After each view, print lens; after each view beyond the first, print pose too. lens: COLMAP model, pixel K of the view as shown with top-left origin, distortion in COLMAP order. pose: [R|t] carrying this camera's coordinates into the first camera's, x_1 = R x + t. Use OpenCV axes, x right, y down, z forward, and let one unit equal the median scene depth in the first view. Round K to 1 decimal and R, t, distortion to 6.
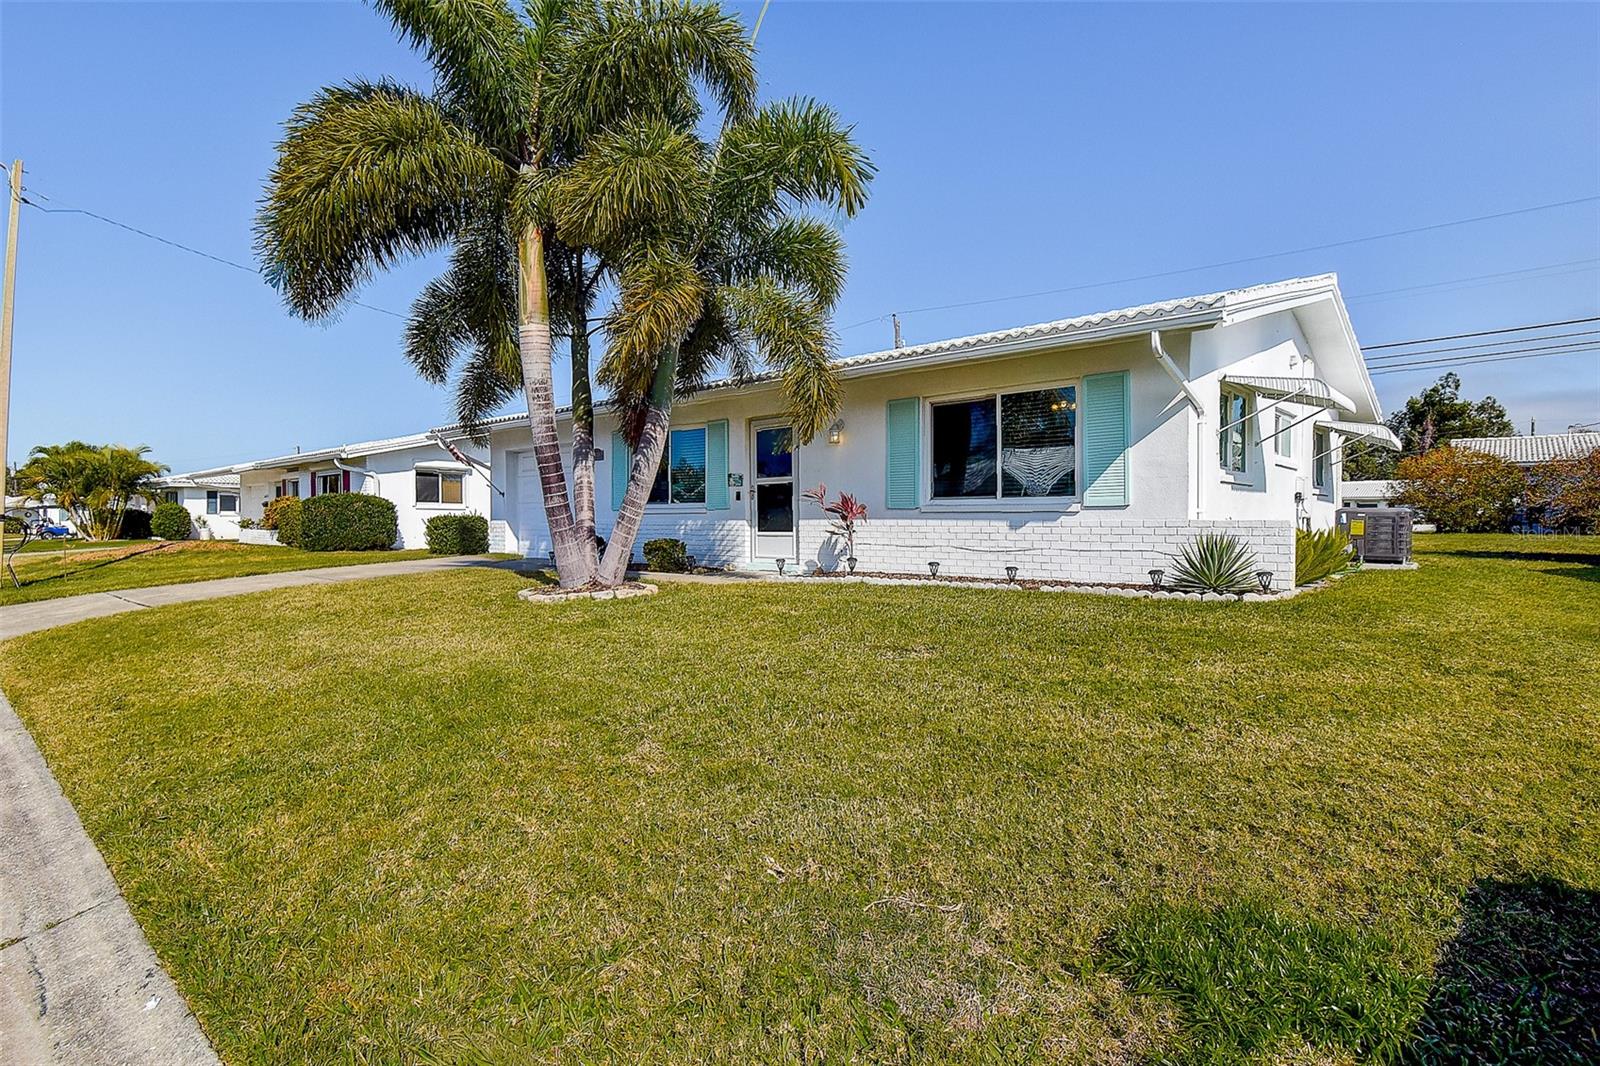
lens RADIAL K [[815.6, 0, 797.3], [0, 815.6, 536.9], [0, 0, 1]] dist [-0.002746, -0.000090]
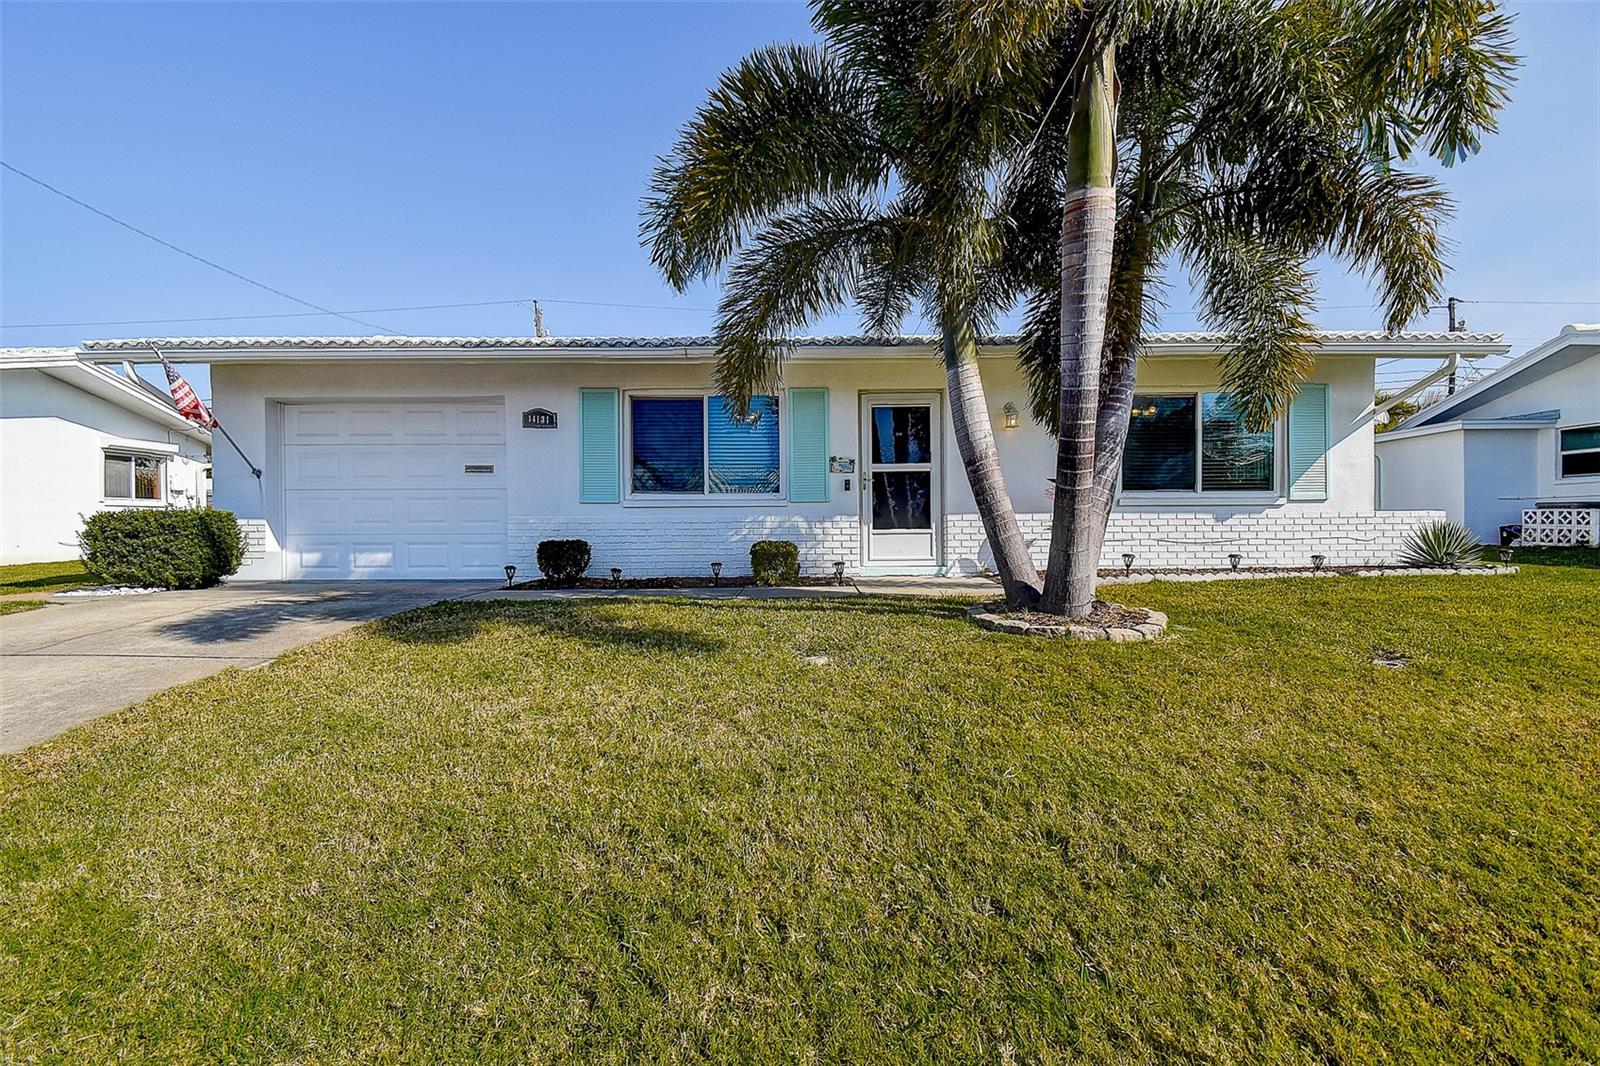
lens RADIAL K [[727.6, 0, 807.6], [0, 727.6, 518.2], [0, 0, 1]] dist [0.023388, -0.019407]
pose [[0.736226, -0.003610, 0.676726, -0.722847], [0.020399, 0.999650, -0.016860, -0.007833], [-0.676428, 0.026217, 0.736042, 0.620233]]
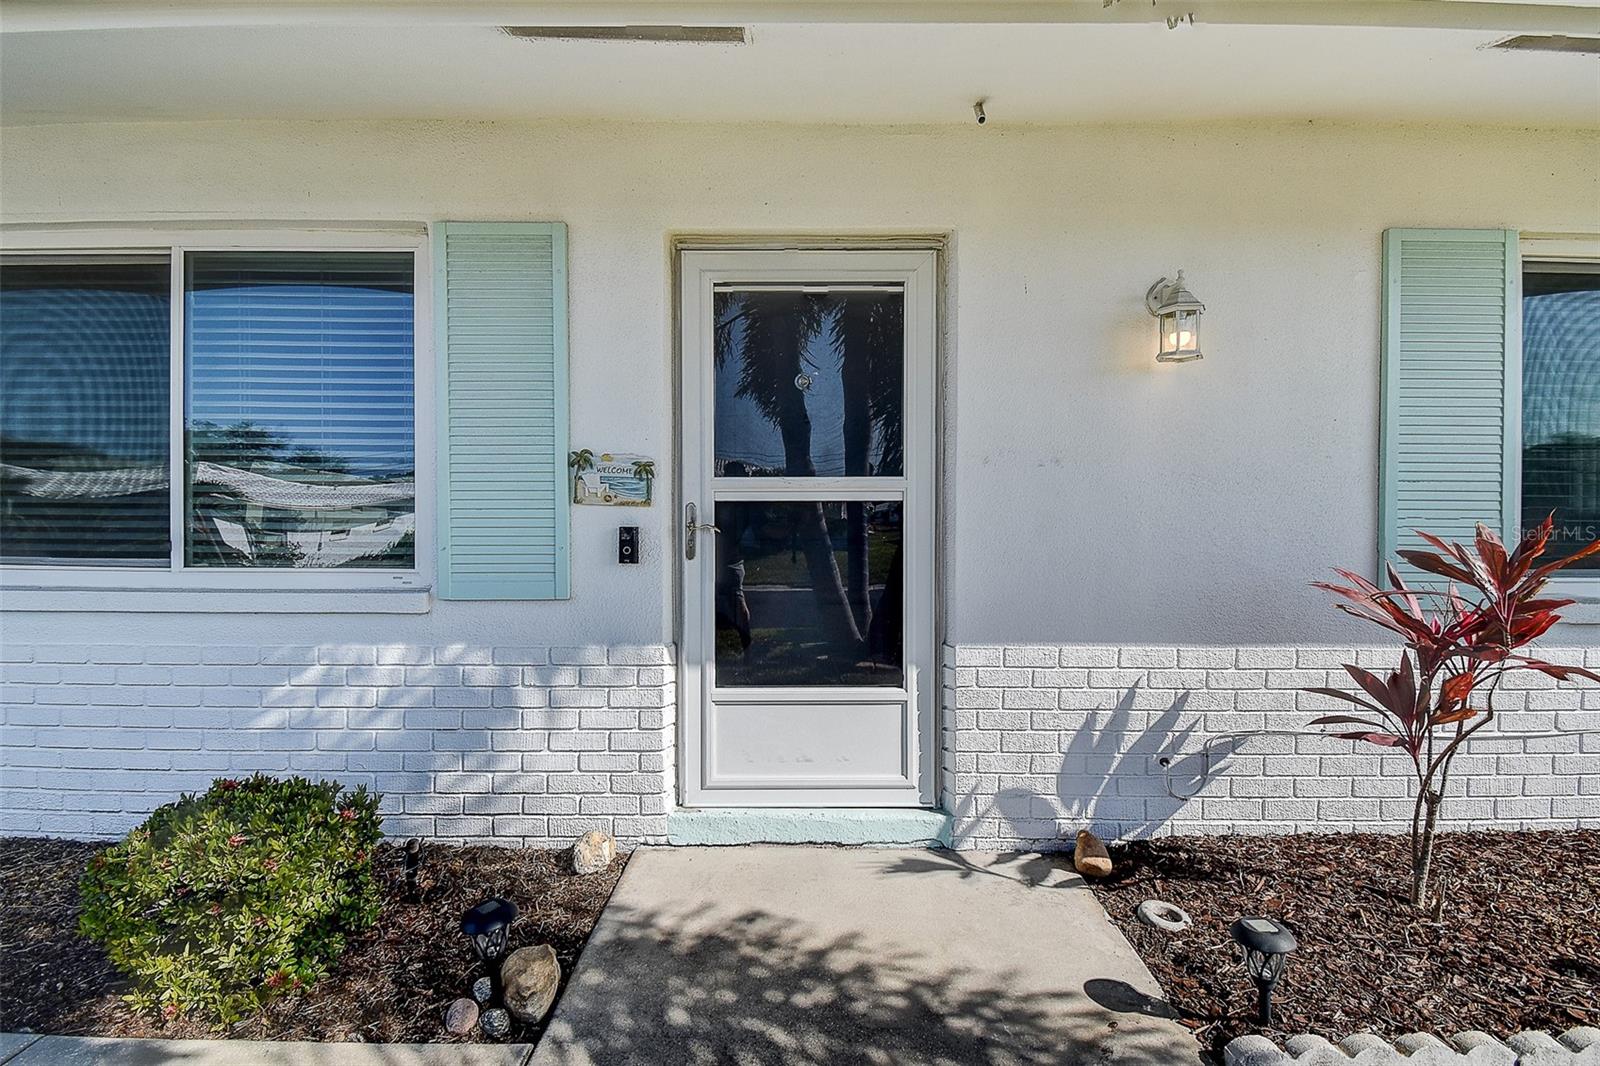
lens RADIAL K [[727.6, 0, 794.6], [0, 727.6, 538.1], [0, 0, 1]] dist [0.023388, -0.019407]
pose [[0.732853, 0.001871, 0.680385, -0.227058], [0.010703, 0.999841, -0.014278, -0.060047], [-0.680303, 0.017745, 0.732716, 0.998577]]
